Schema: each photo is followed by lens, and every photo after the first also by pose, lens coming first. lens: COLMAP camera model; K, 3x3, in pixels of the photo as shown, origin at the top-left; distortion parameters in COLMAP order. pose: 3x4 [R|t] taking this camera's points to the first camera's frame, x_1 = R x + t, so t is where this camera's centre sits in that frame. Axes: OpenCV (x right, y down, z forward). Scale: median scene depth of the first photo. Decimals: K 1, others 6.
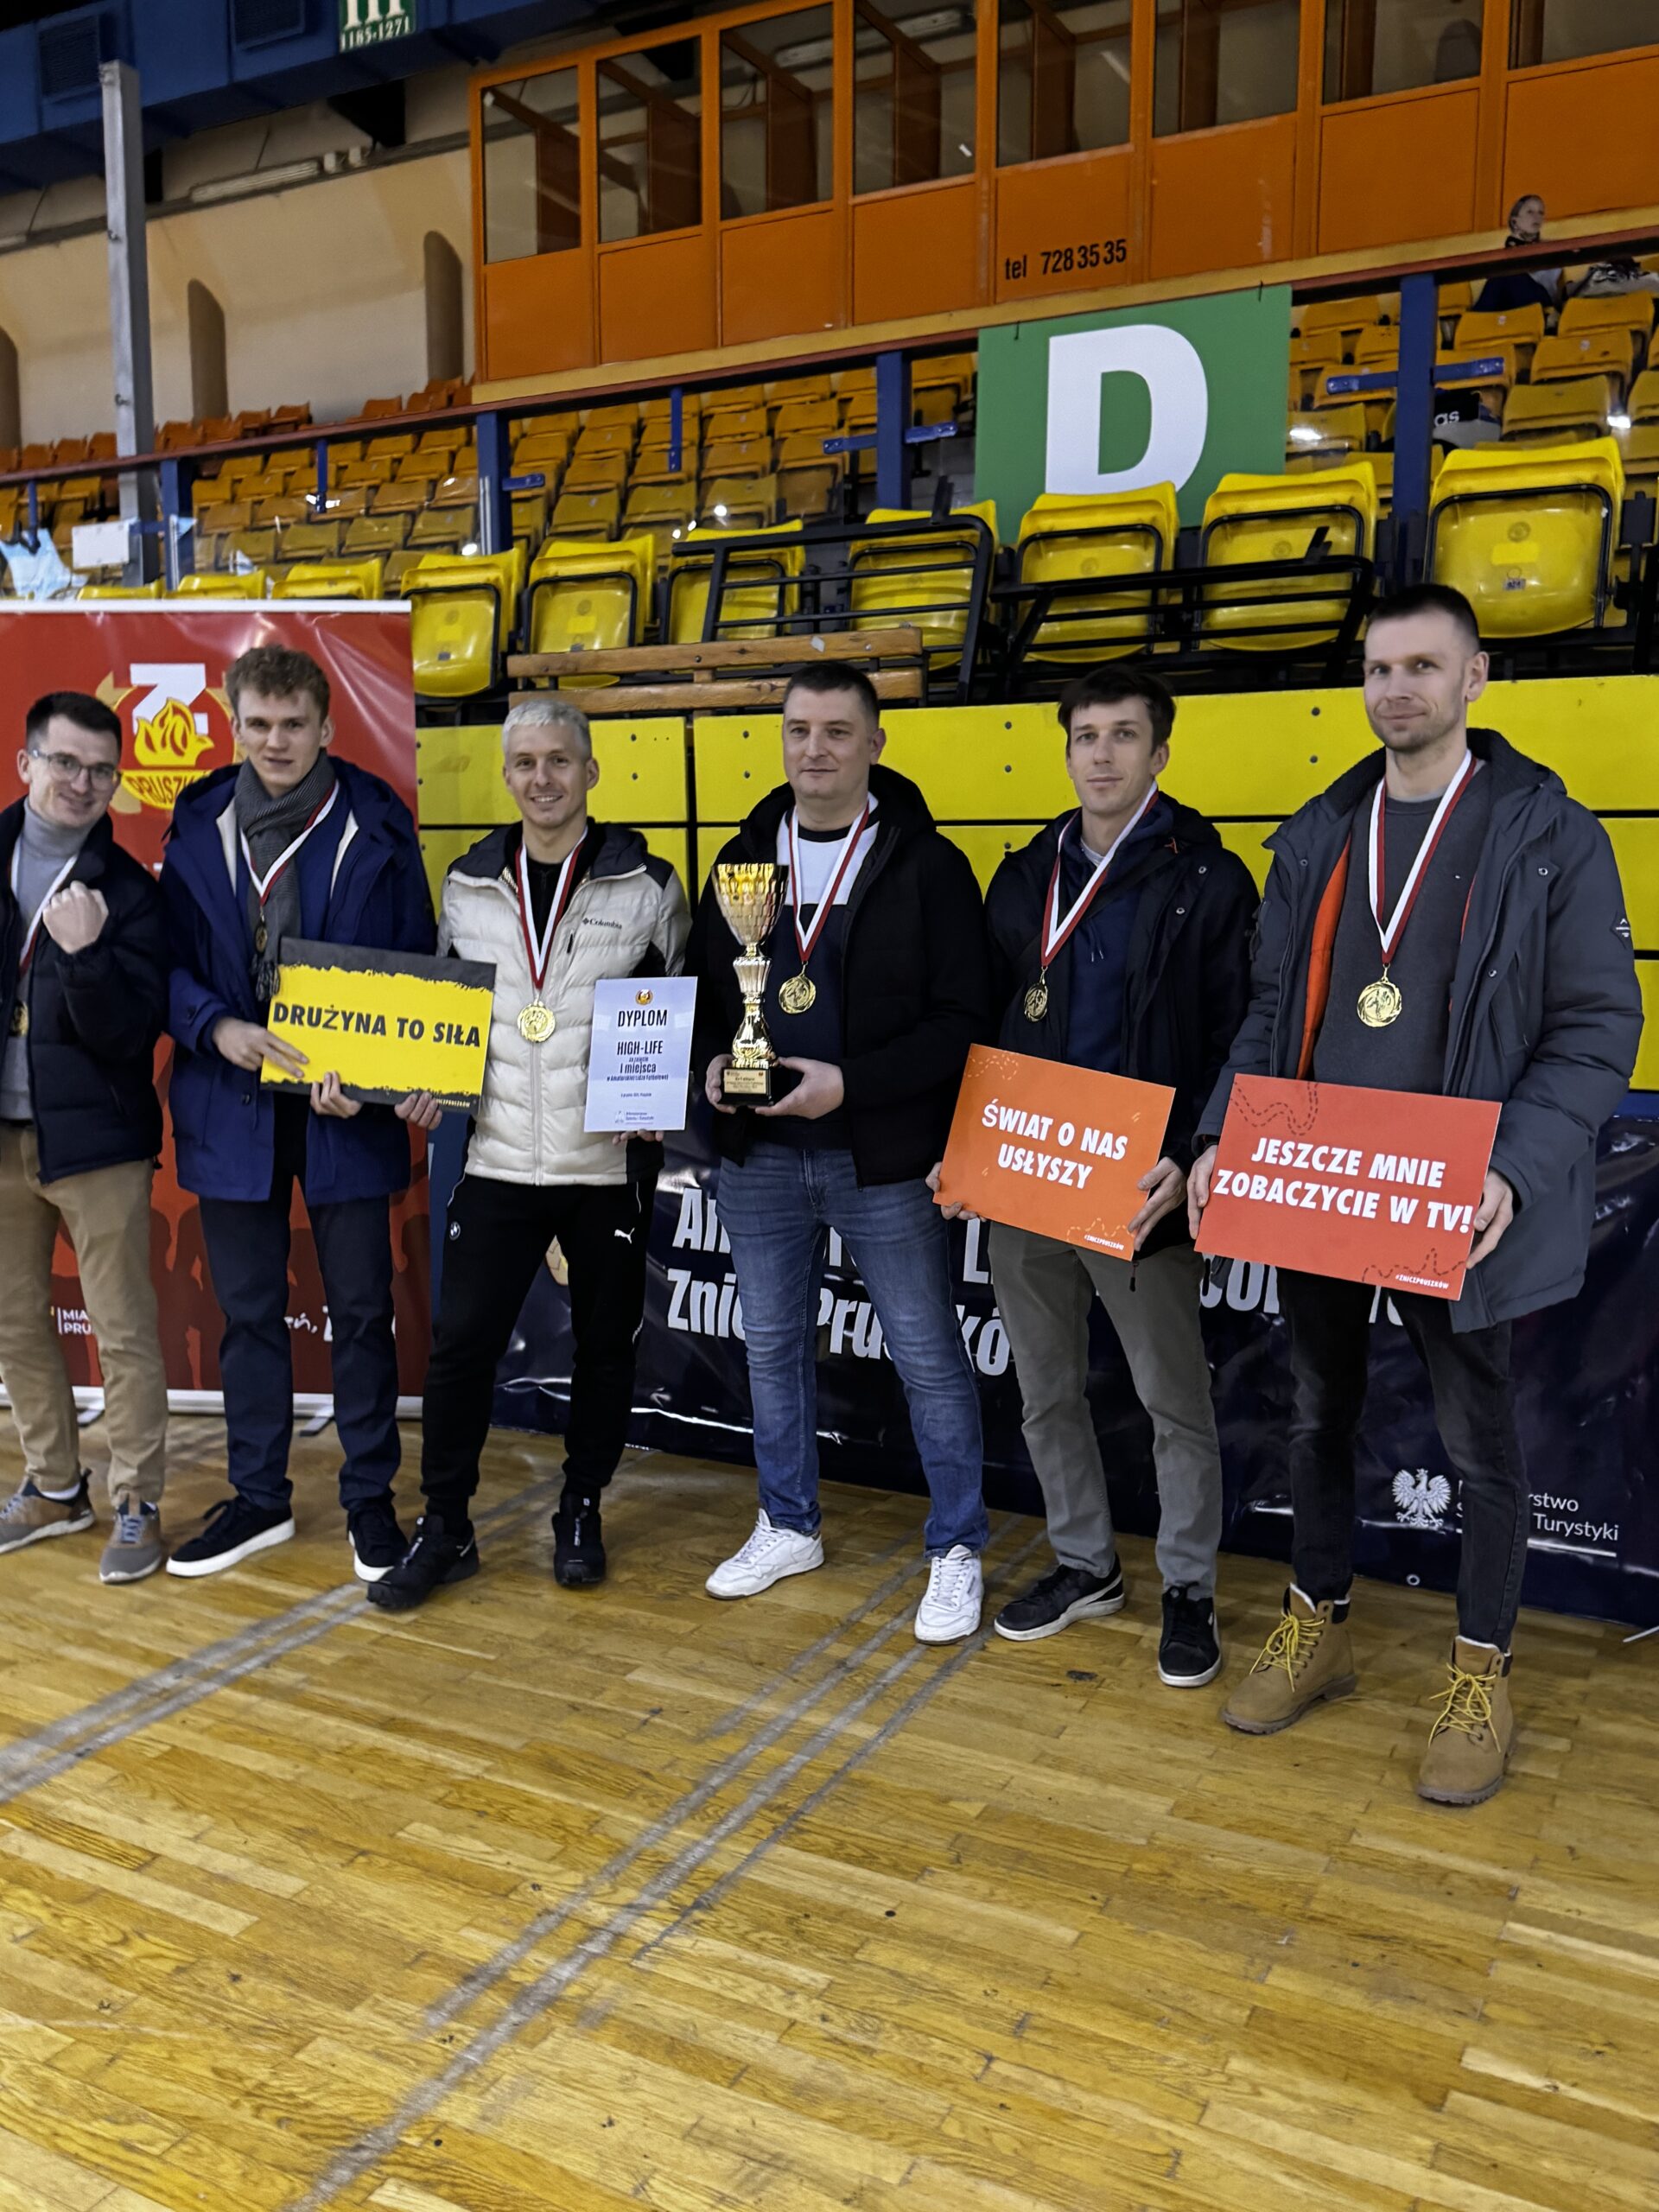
lens RADIAL K [[1822.6, 0, 863.3], [0, 1822.6, 1112.8], [0, 0, 1]] dist [0.185814, -0.350934]
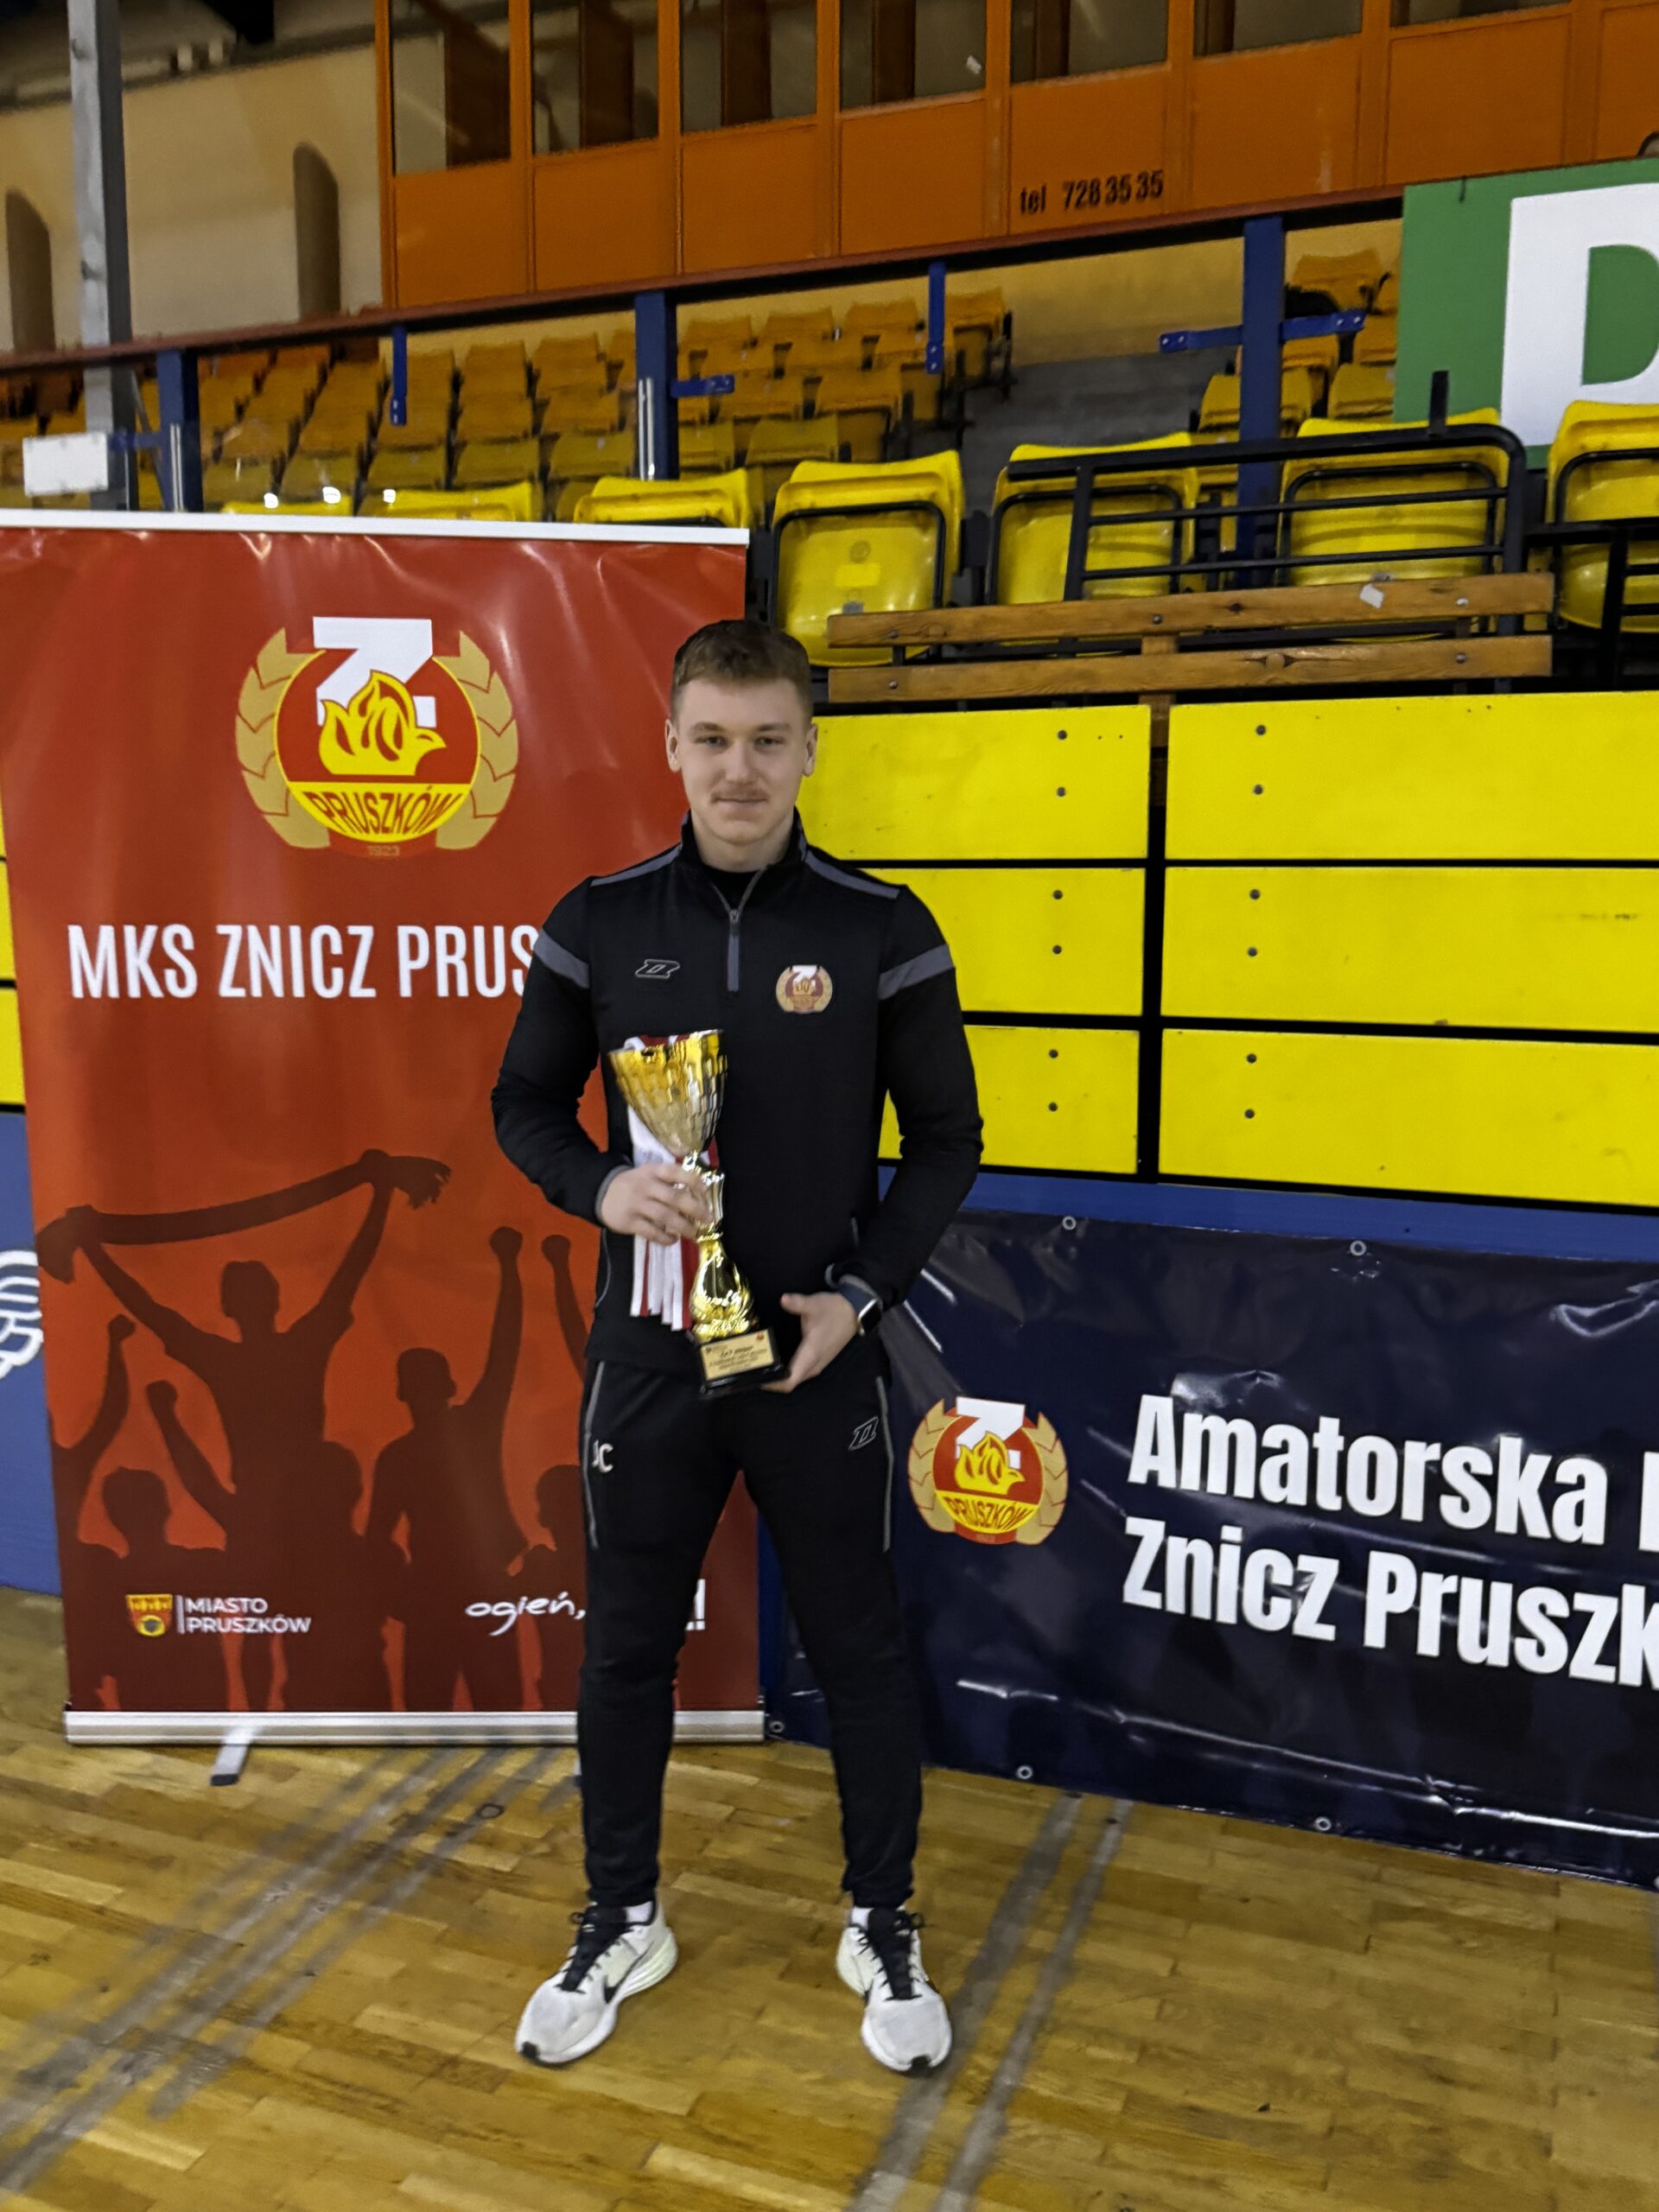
lens RADIAL K [[1816.1, 0, 859.9], [0, 1816.1, 1114.7], [0, 0, 1]] dist [0.128663, -0.207045]
pose [[0.991895, -0.015247, 0.126139, -0.287018], [0.014274, 0.999861, 0.008607, -0.070685], [-0.126253, -0.006736, 0.991975, 0.340308]]
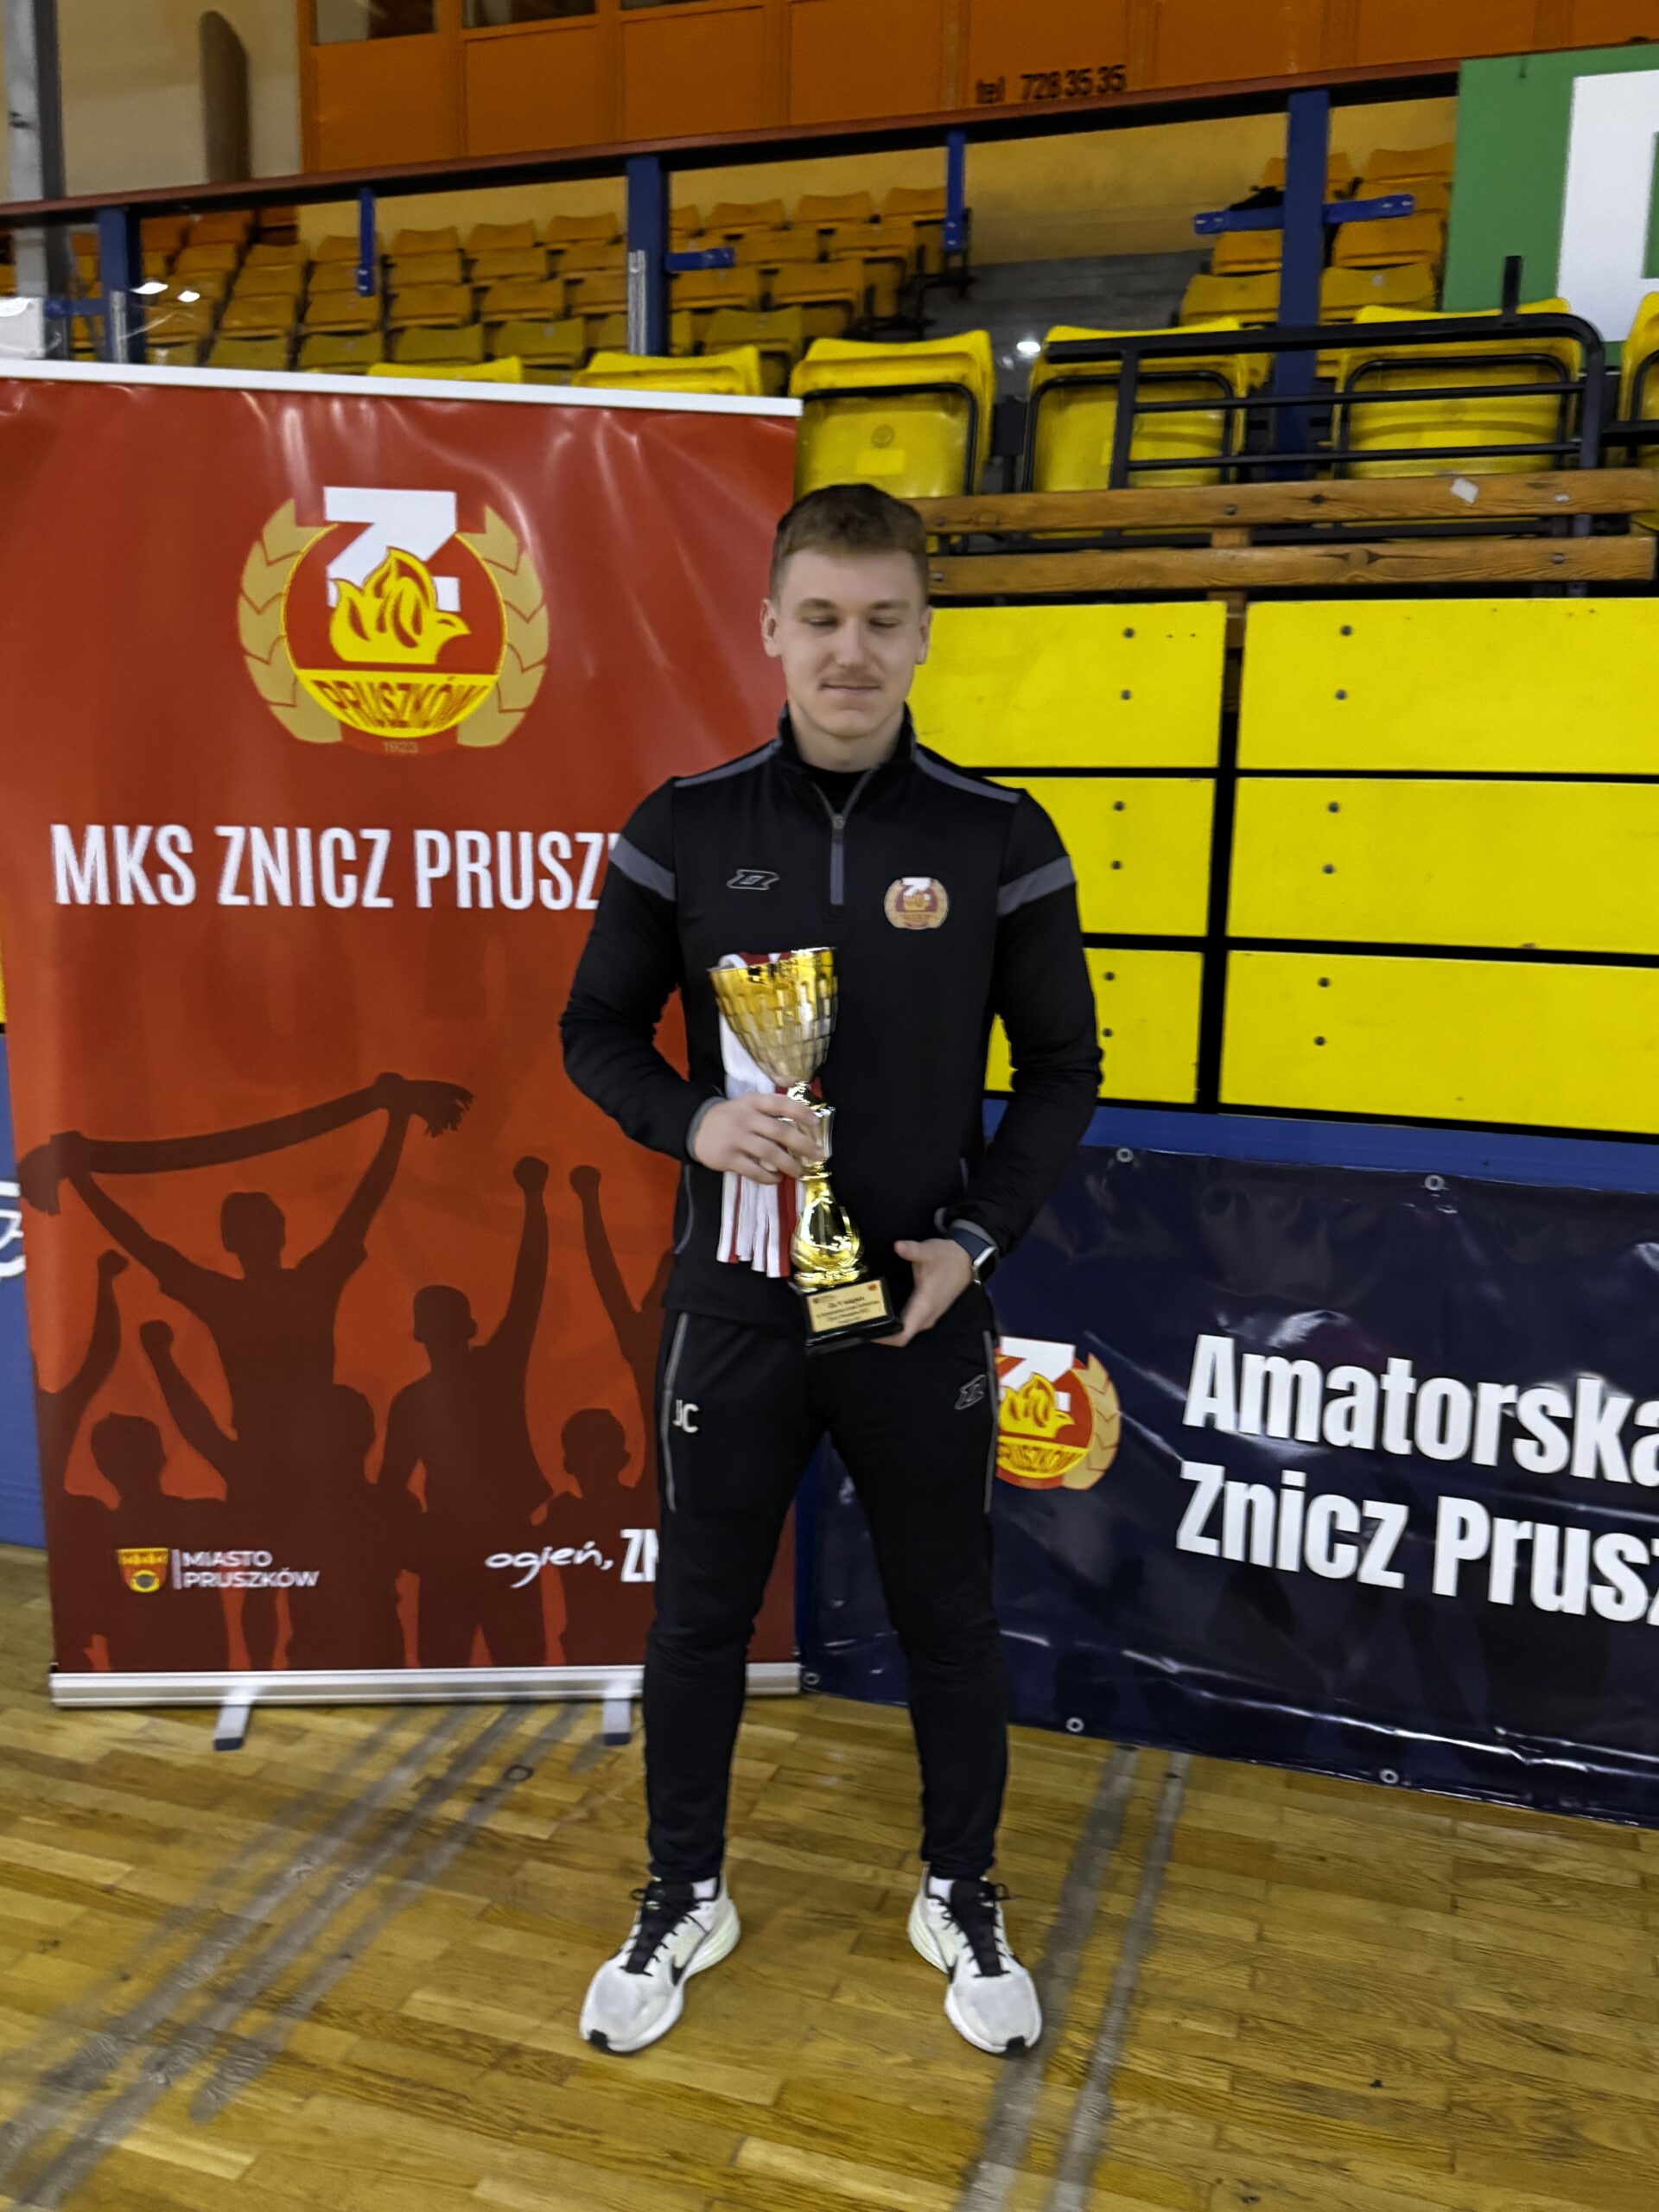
lens RADIAL K [[1812.2, 0, 860.1], [0, 1812.2, 1112.3], [0, 0, 1]] dist [0.130620, -0.226281]
pose [[0.983791, -0.015432, 0.178654, -0.332226], [0.006514, 0.998708, 0.050400, -0.071552], [-0.179201, -0.048419, 0.982620, 0.389094]]
